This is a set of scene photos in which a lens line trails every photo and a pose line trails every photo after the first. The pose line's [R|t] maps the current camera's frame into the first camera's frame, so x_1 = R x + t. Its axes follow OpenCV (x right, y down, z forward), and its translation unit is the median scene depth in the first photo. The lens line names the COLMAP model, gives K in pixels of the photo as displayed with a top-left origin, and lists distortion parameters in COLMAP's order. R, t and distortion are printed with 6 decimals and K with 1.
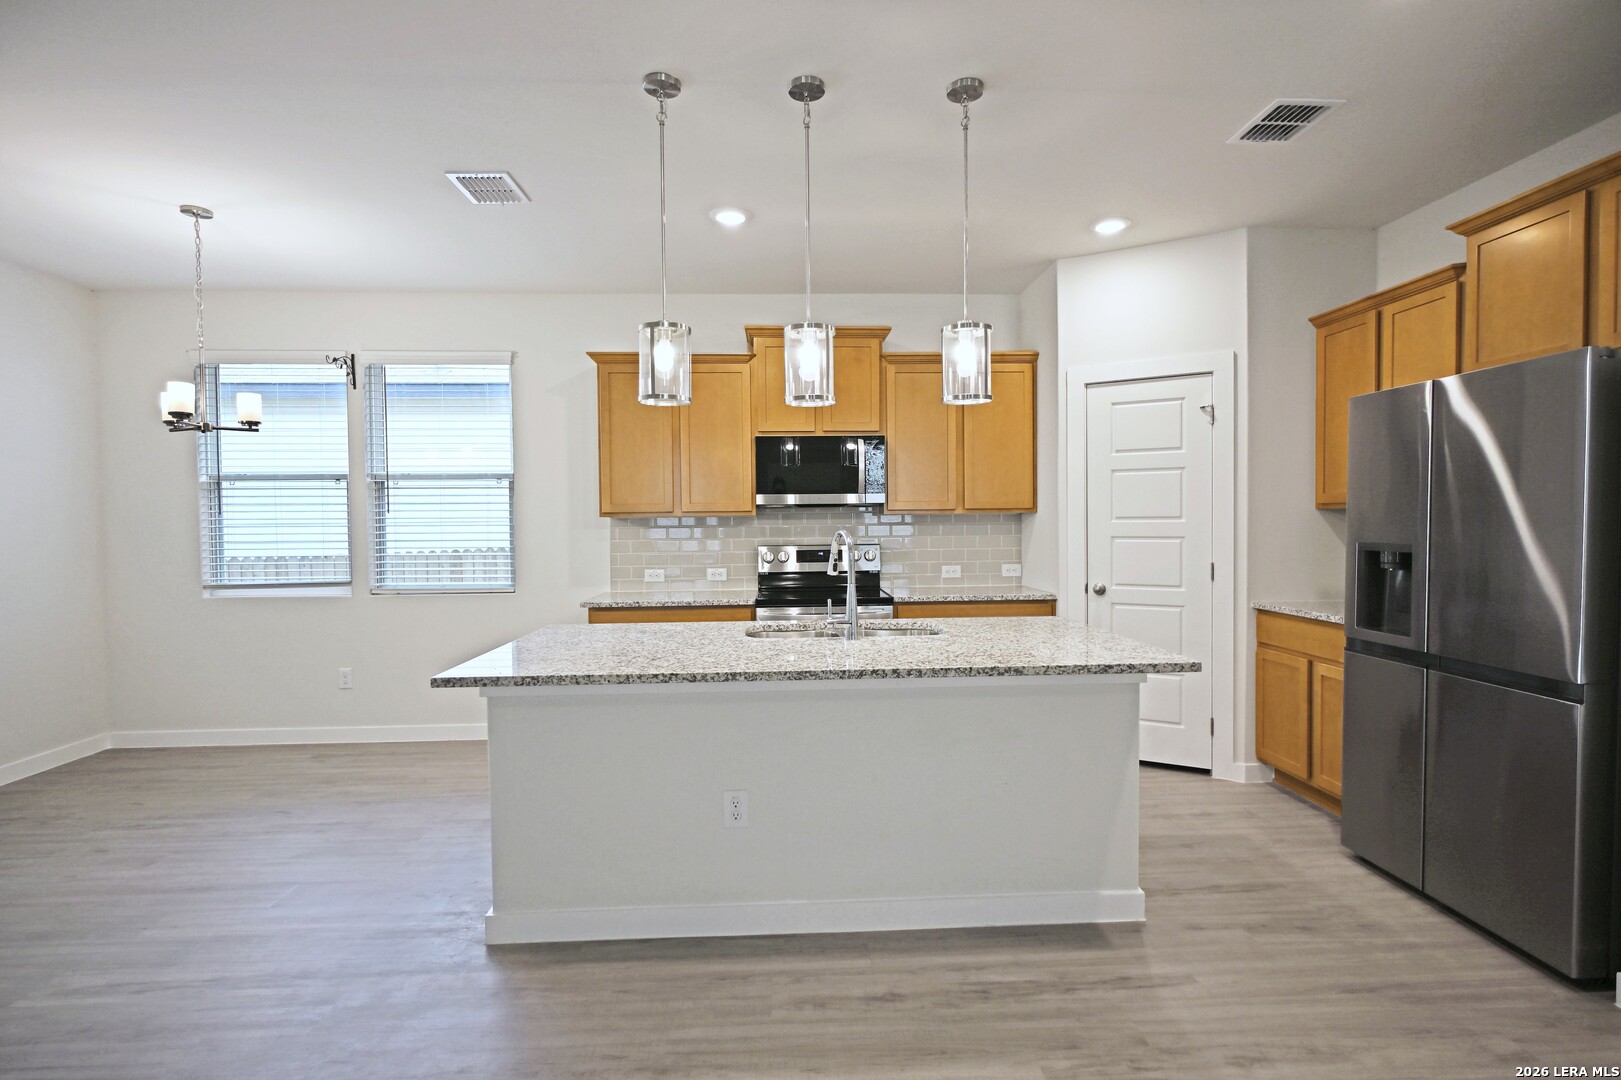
lens RADIAL K [[786.6, 0, 814.8], [0, 786.6, 539.5], [0, 0, 1]] dist [-0.001479, 0.000195]
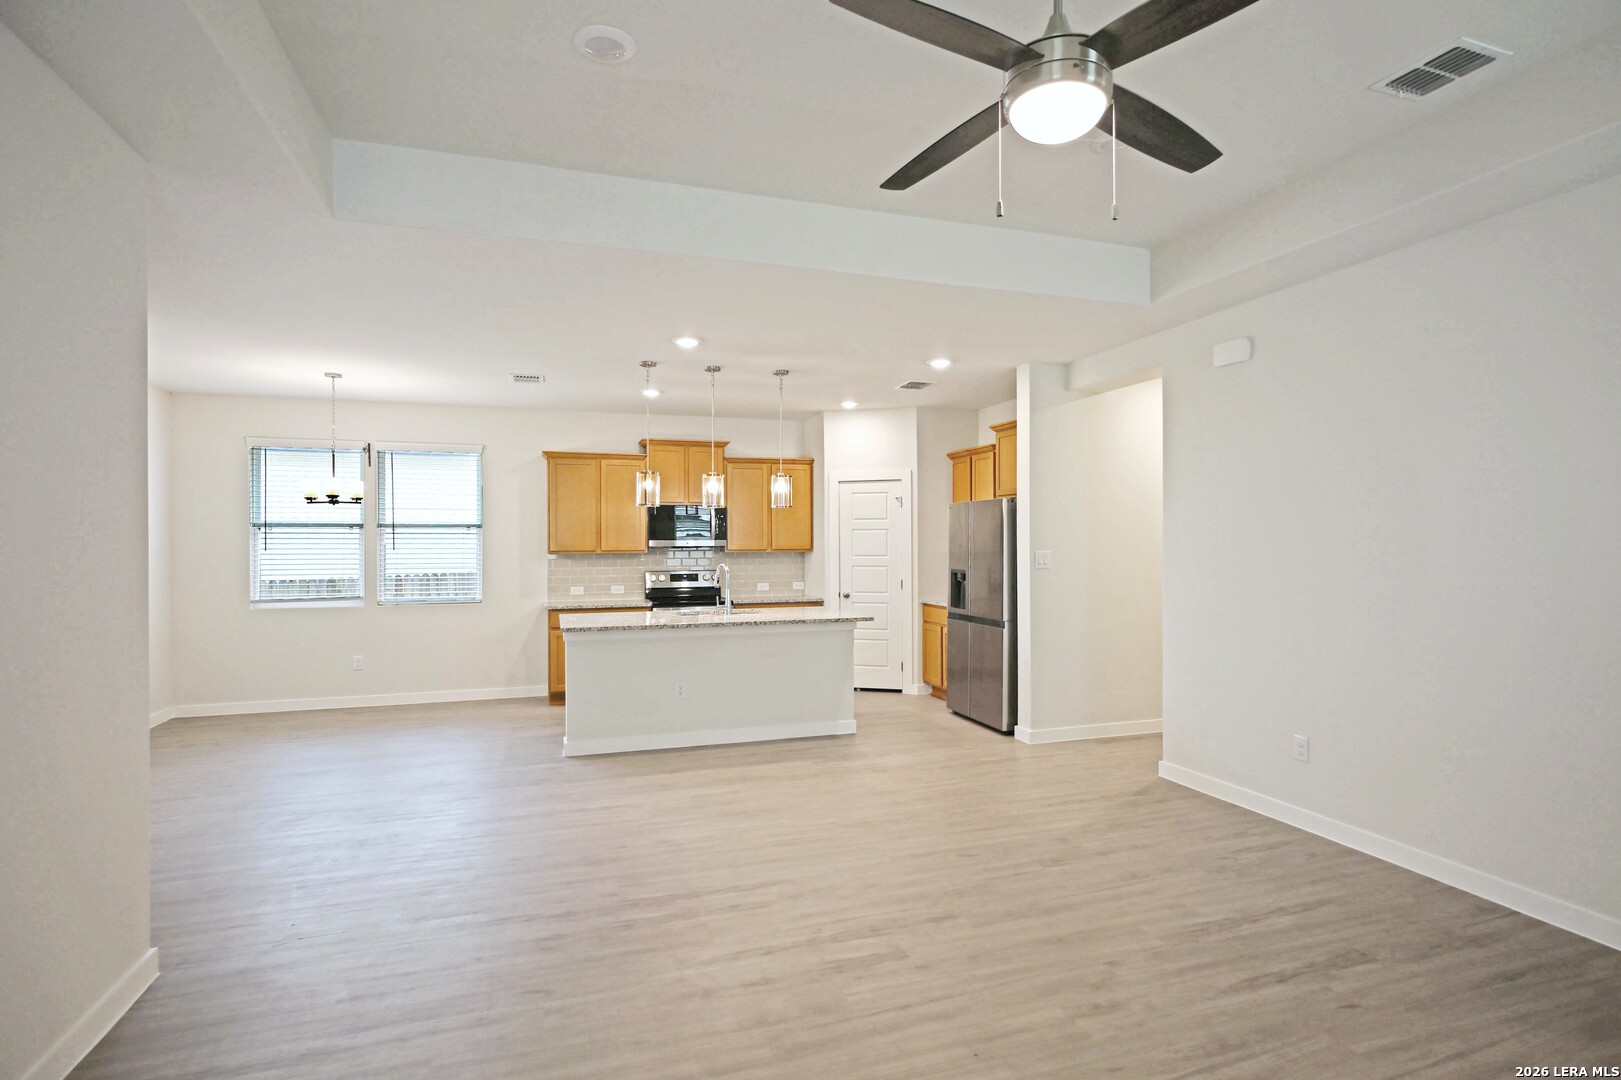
lens RADIAL K [[815.5, 0, 810.5], [0, 815.5, 540.0], [0, 0, 1]] dist [-0.002604, -0.000606]
pose [[0.964923, 0.006951, 0.262440, -0.222000], [0.000834, 0.999563, -0.029542, -0.007883], [-0.262531, 0.028725, 0.964496, -0.834512]]
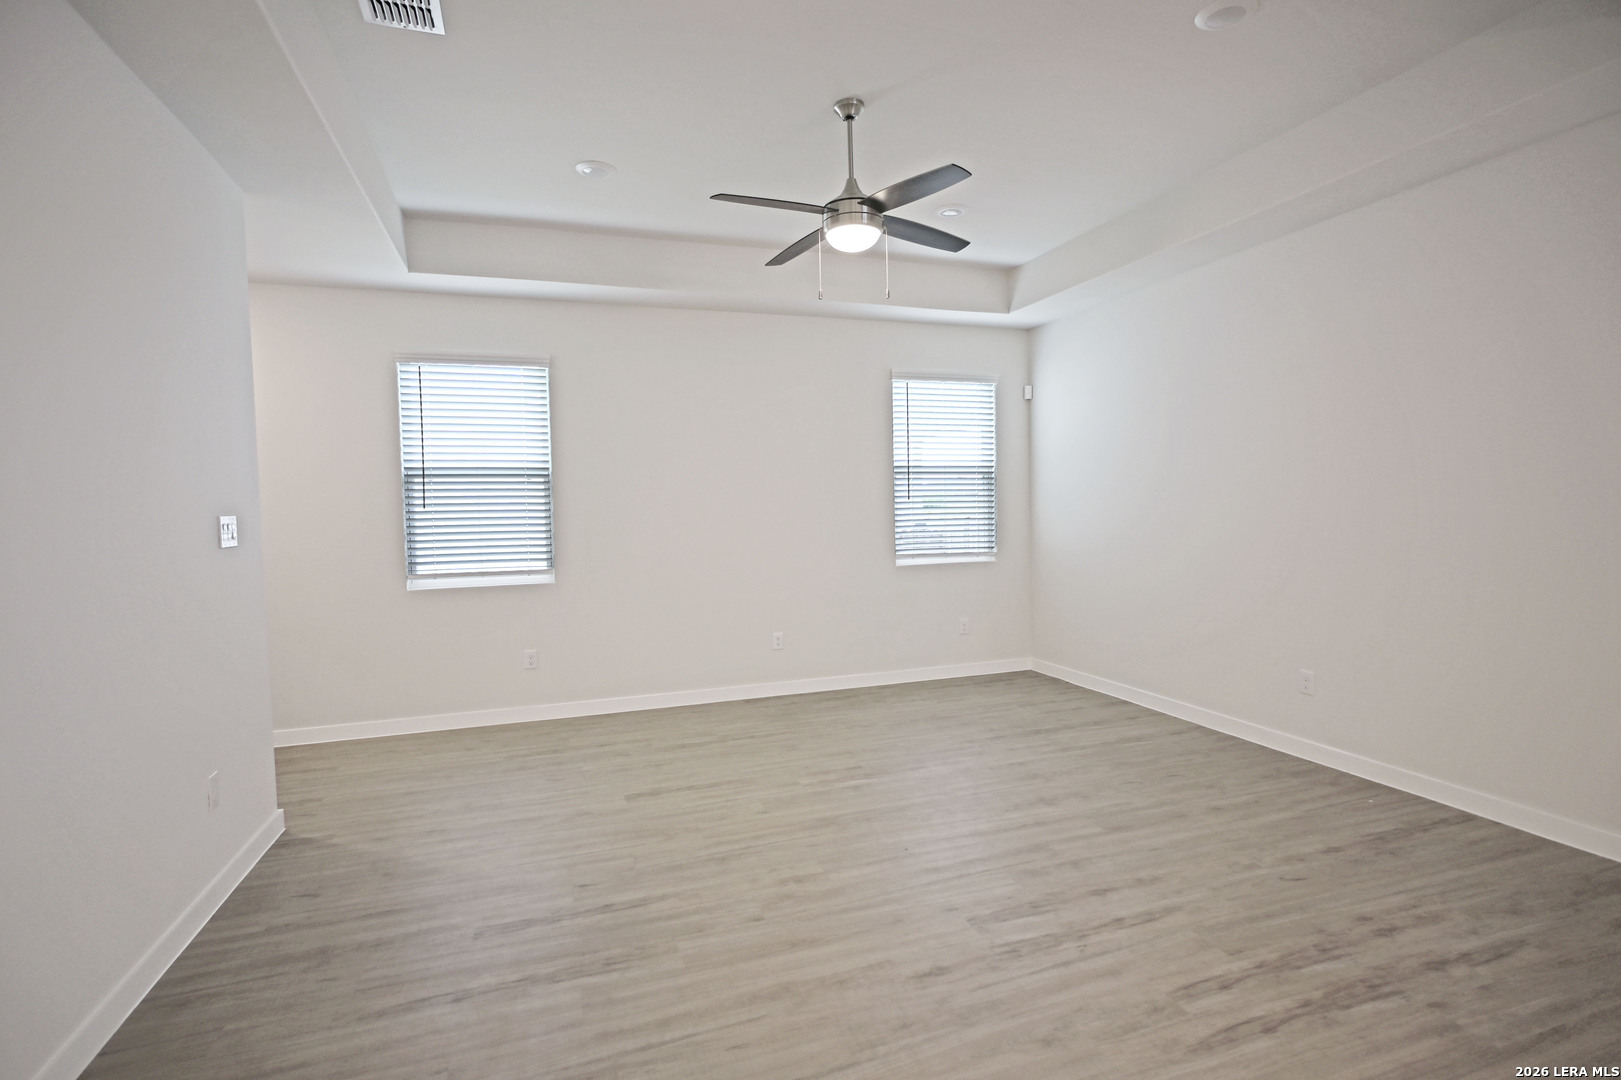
lens RADIAL K [[785.4, 0, 815.5], [0, 785.4, 544.2], [0, 0, 1]] dist [-0.002469, -0.000923]
pose [[-0.960000, 0.043603, -0.276586, 0.331804], [0.023197, 0.996790, 0.076627, -0.024607], [0.279039, 0.067146, -0.957929, 0.396738]]
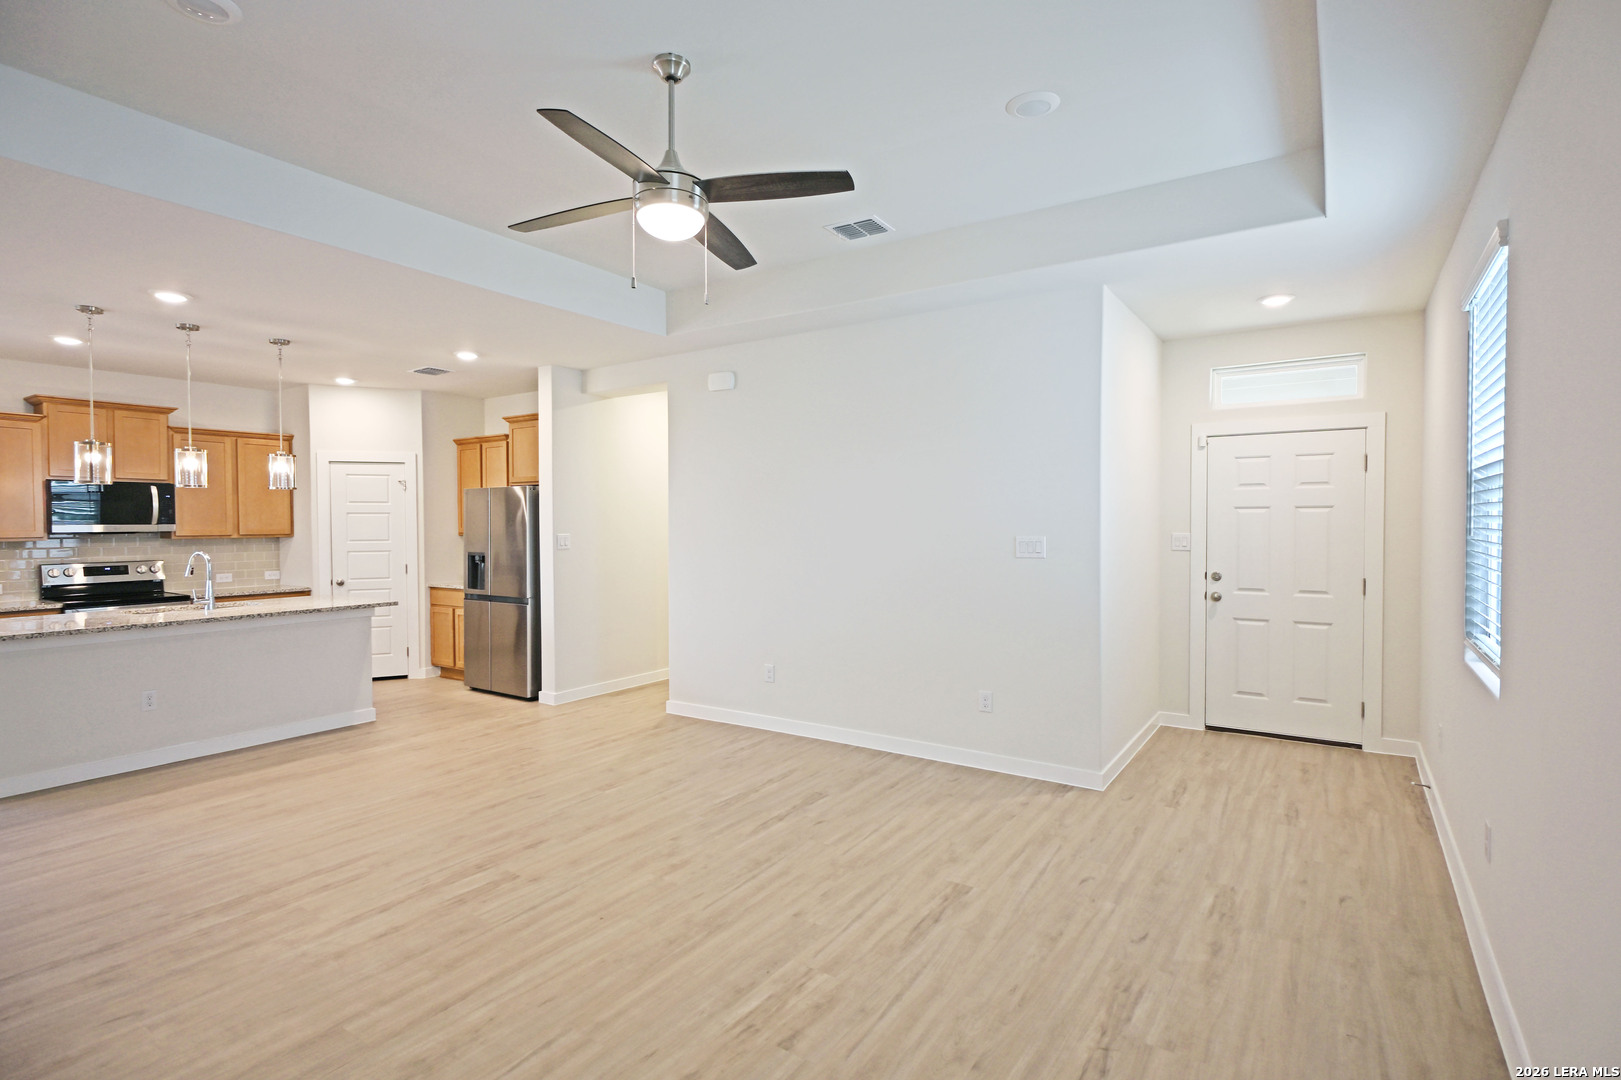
lens RADIAL K [[792.5, 0, 815.2], [0, 792.5, 540.2], [0, 0, 1]] dist [-0.000613, 0.000320]
pose [[0.597806, -0.010692, 0.801569, -0.420674], [0.019386, 0.999811, -0.001121, -0.006533], [-0.801406, 0.016210, 0.597901, -0.902099]]
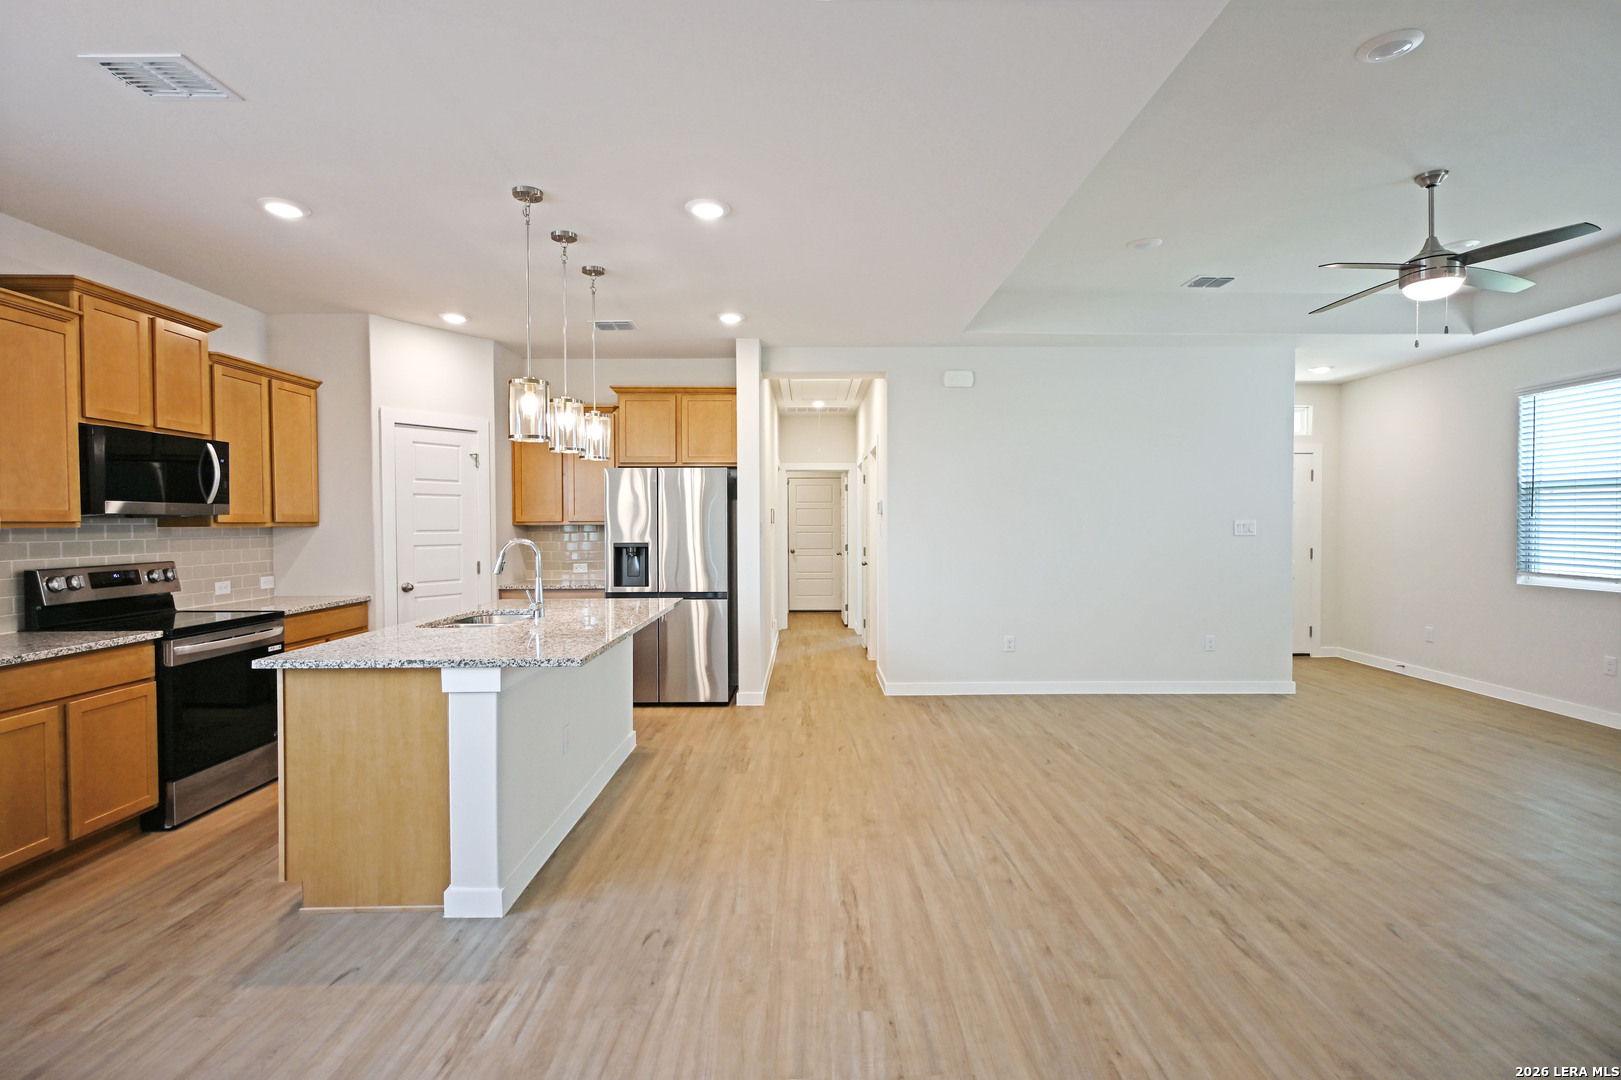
lens RADIAL K [[792.5, 0, 815.2], [0, 792.5, 540.2], [0, 0, 1]] dist [-0.000613, 0.000320]
pose [[0.037603, -0.011760, 0.999224, -0.930733], [0.028183, 0.999545, 0.010703, -0.008114], [-0.998895, 0.027759, 0.037917, 0.312182]]
